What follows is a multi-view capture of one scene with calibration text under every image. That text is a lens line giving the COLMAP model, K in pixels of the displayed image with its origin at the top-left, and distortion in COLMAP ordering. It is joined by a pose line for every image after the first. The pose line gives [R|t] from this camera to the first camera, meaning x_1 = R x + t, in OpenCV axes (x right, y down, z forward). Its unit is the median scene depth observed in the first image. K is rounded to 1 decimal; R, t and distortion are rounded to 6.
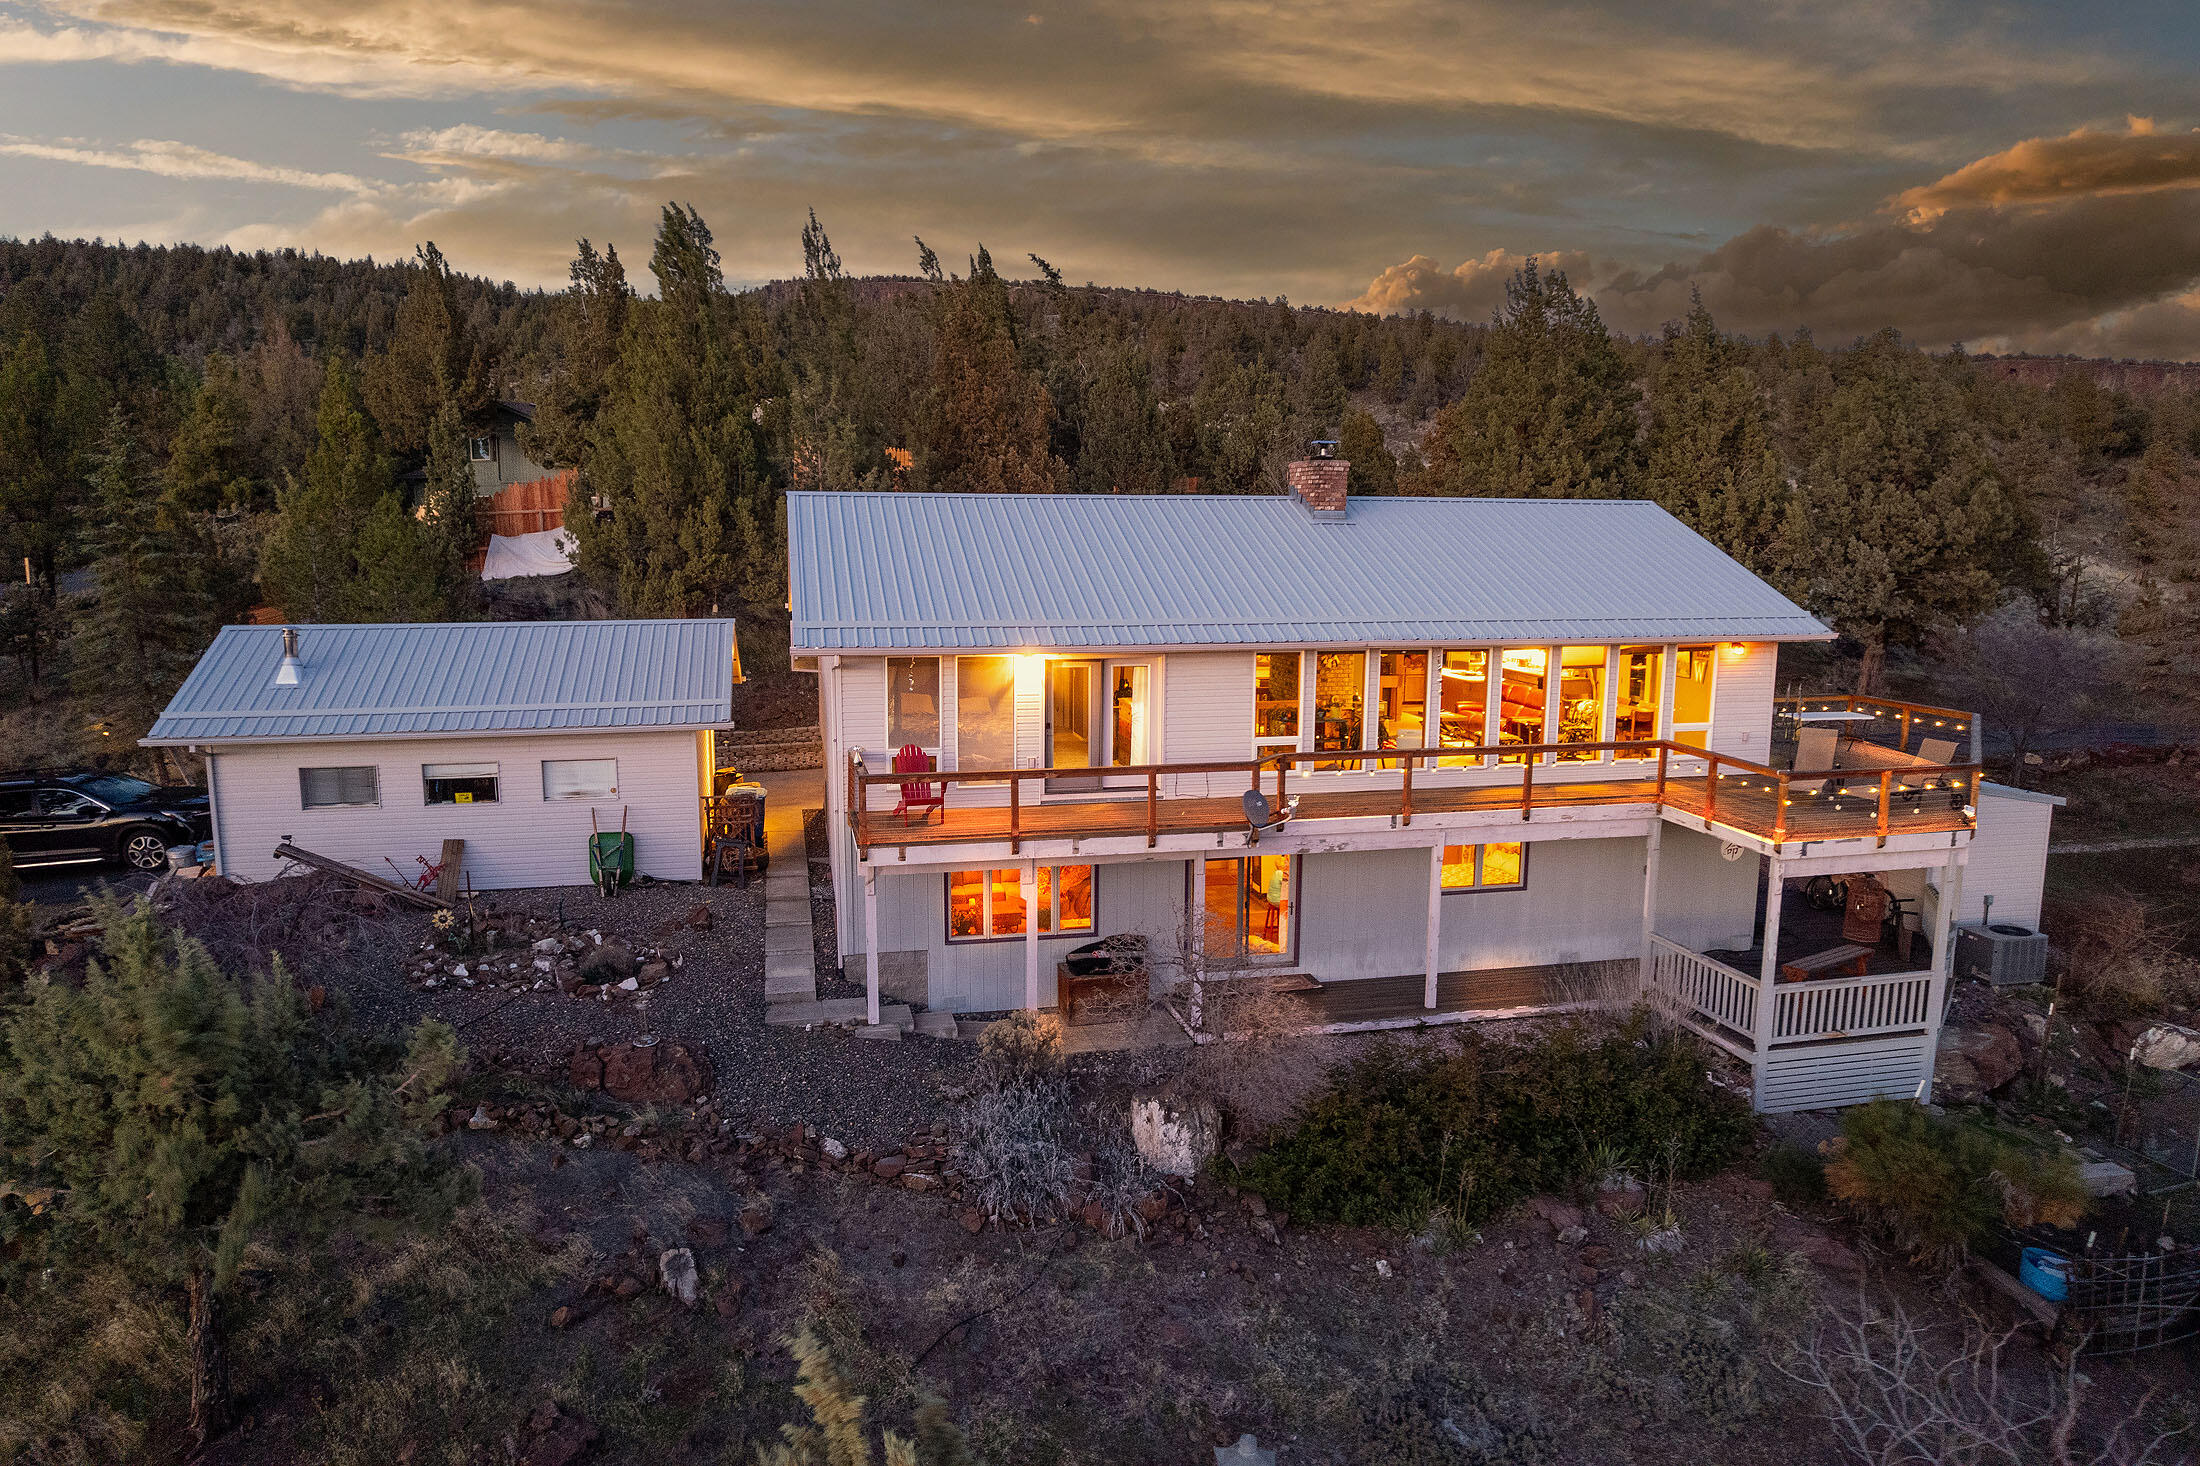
lens RADIAL K [[1402.4, 0, 1100.0], [0, 1402.4, 733.0], [0, 0, 1]] dist [-0.078578, 0.070685]
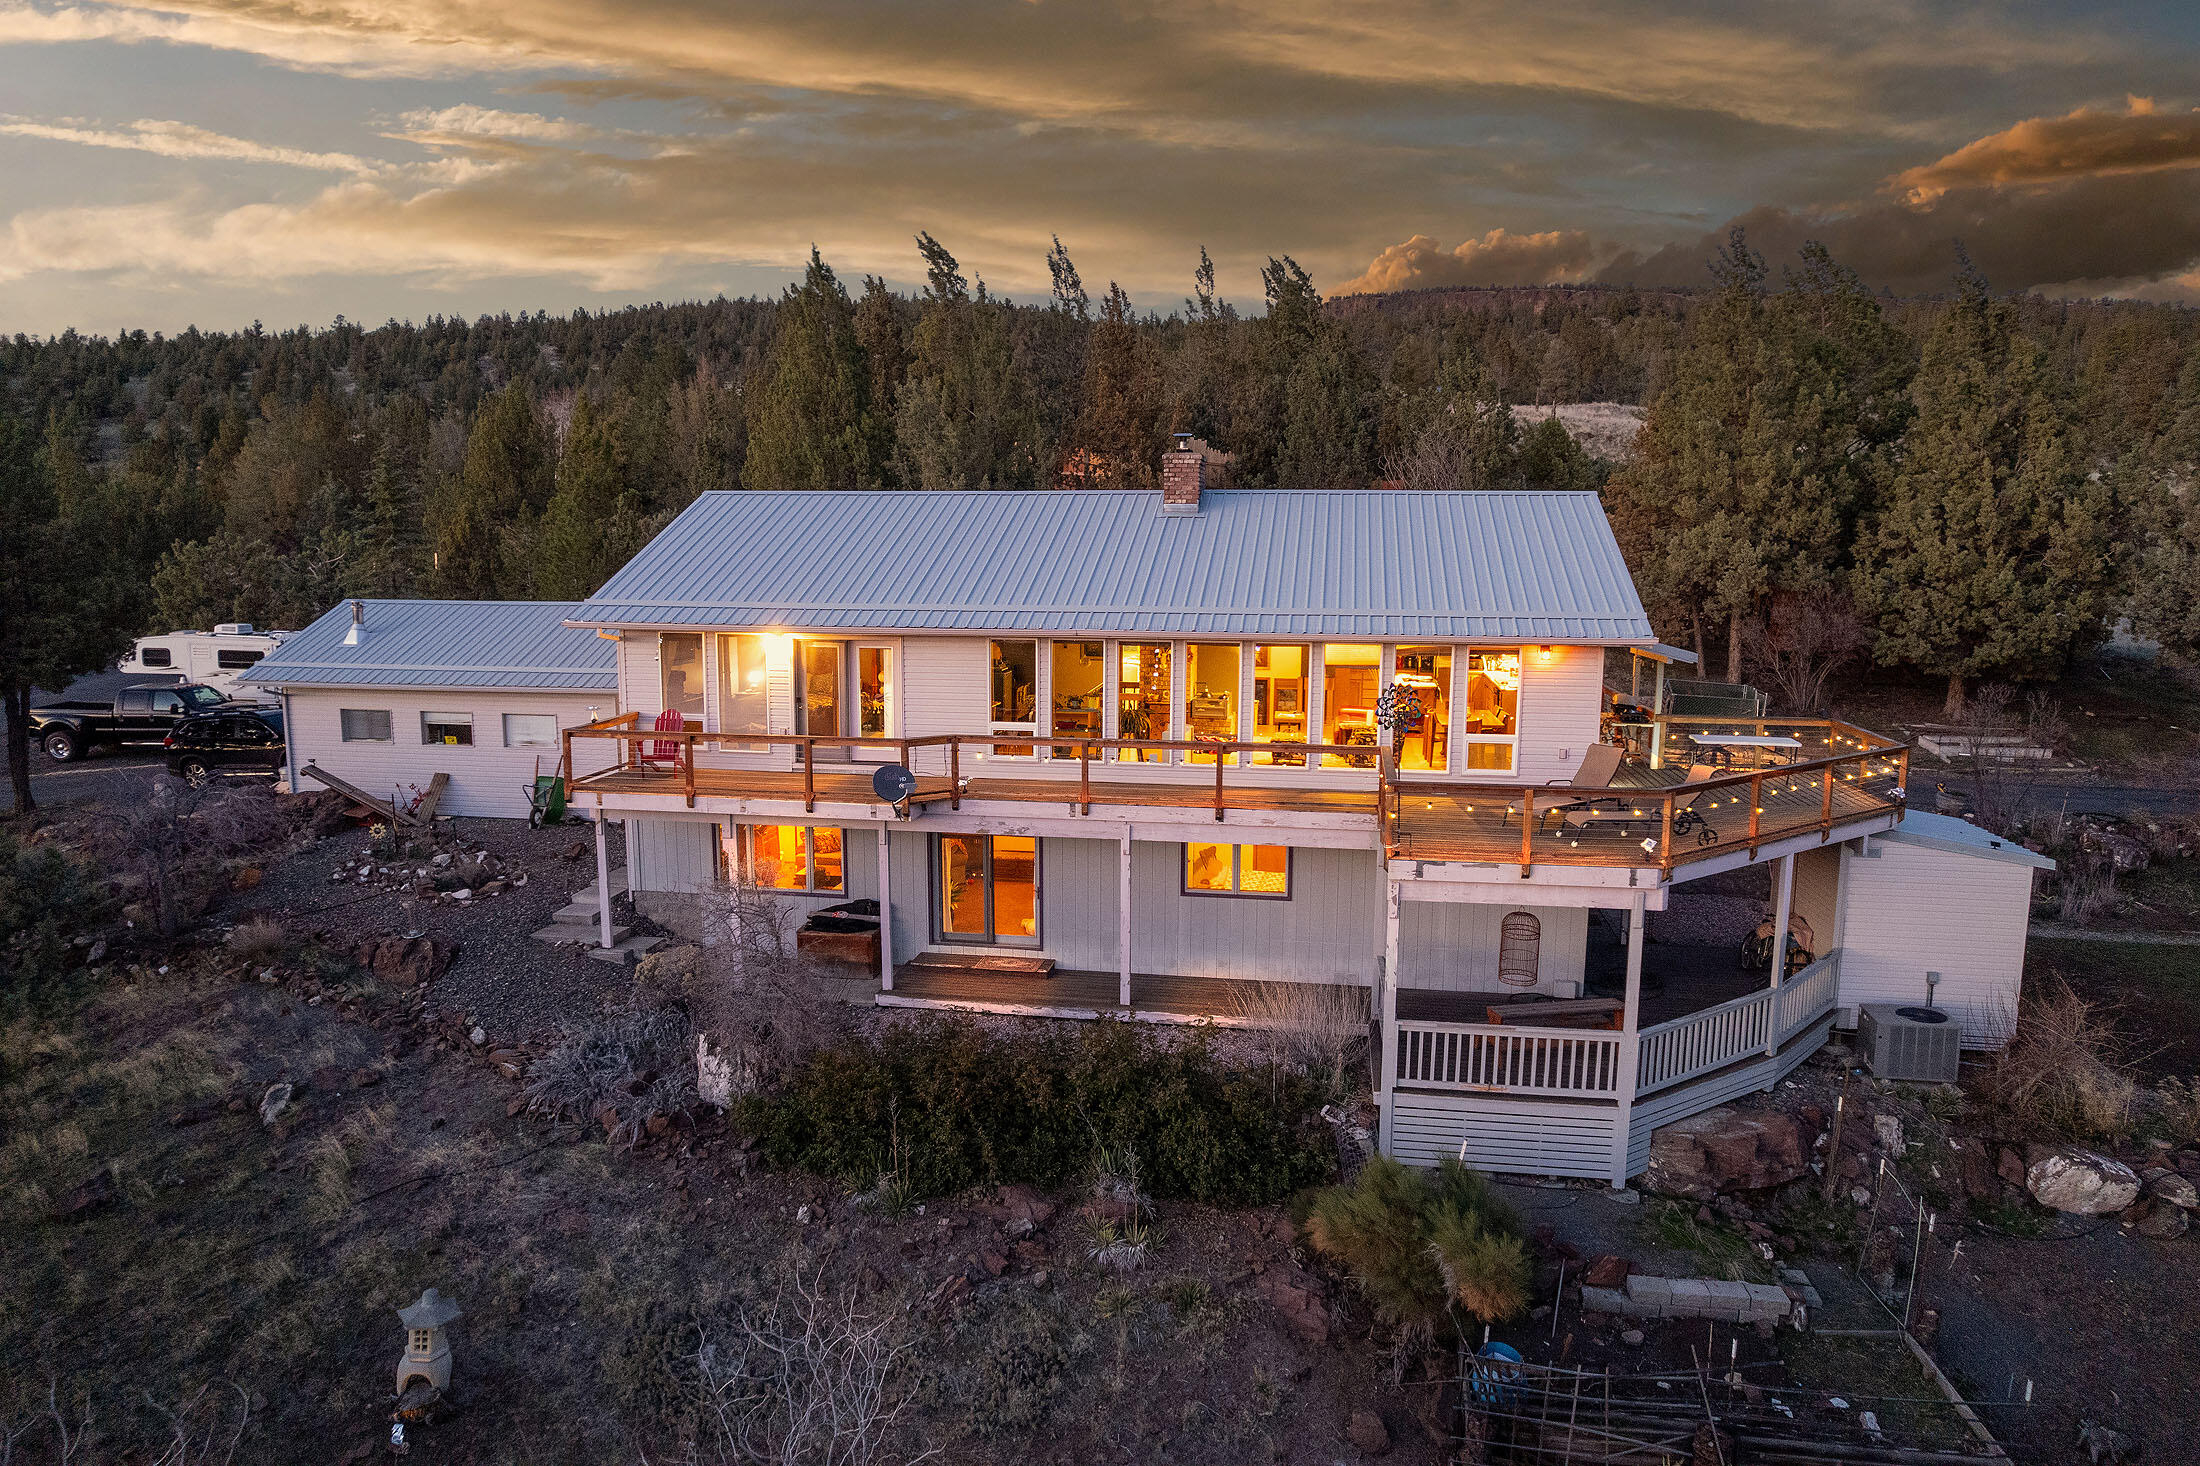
lens RADIAL K [[1402.4, 0, 1100.0], [0, 1402.4, 733.0], [0, 0, 1]] dist [-0.078578, 0.070685]
pose [[0.926022, 0.054015, -0.373586, 0.569489], [-0.058114, 0.998310, 0.000292, 0.006802], [0.372970, 0.021440, 0.927596, 0.075076]]
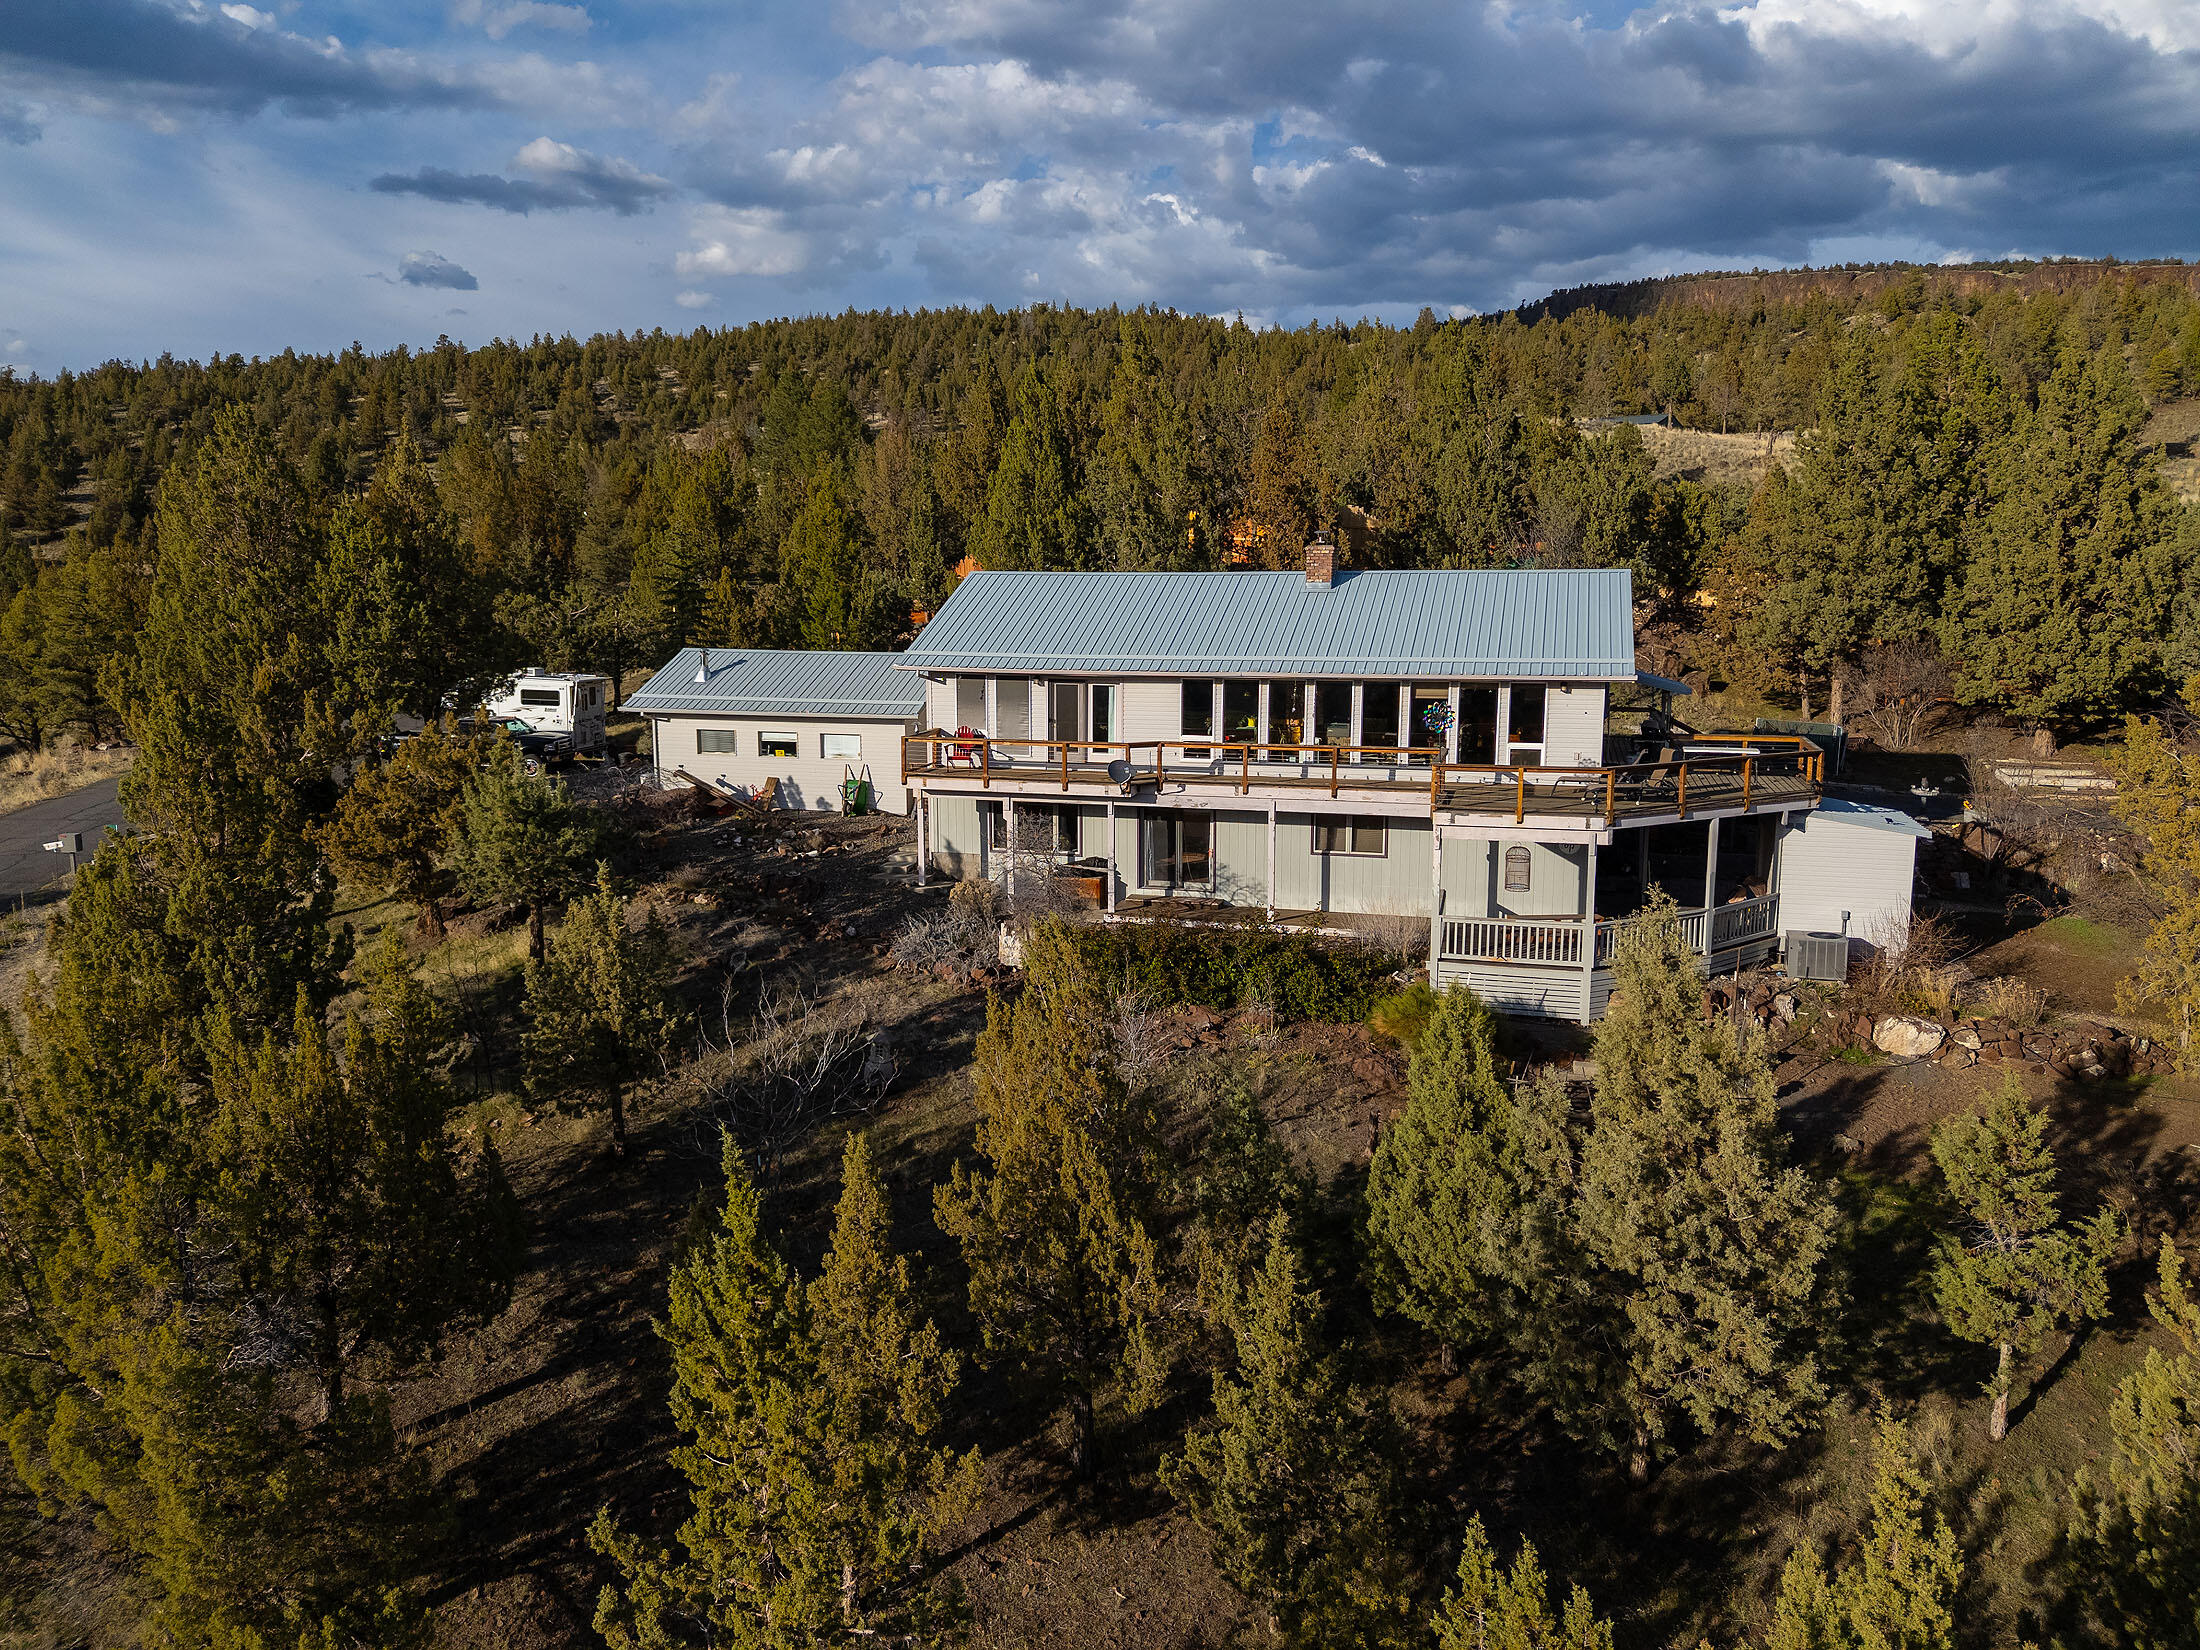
lens RADIAL K [[1591.8, 0, 1108.1], [0, 1591.8, 825.9], [0, 0, 1]] dist [0.088454, -0.083089]
pose [[0.882615, 0.069877, -0.464875, 0.847516], [-0.068243, 0.997461, 0.020366, 0.072321], [0.465117, 0.013749, 0.885142, -0.561667]]
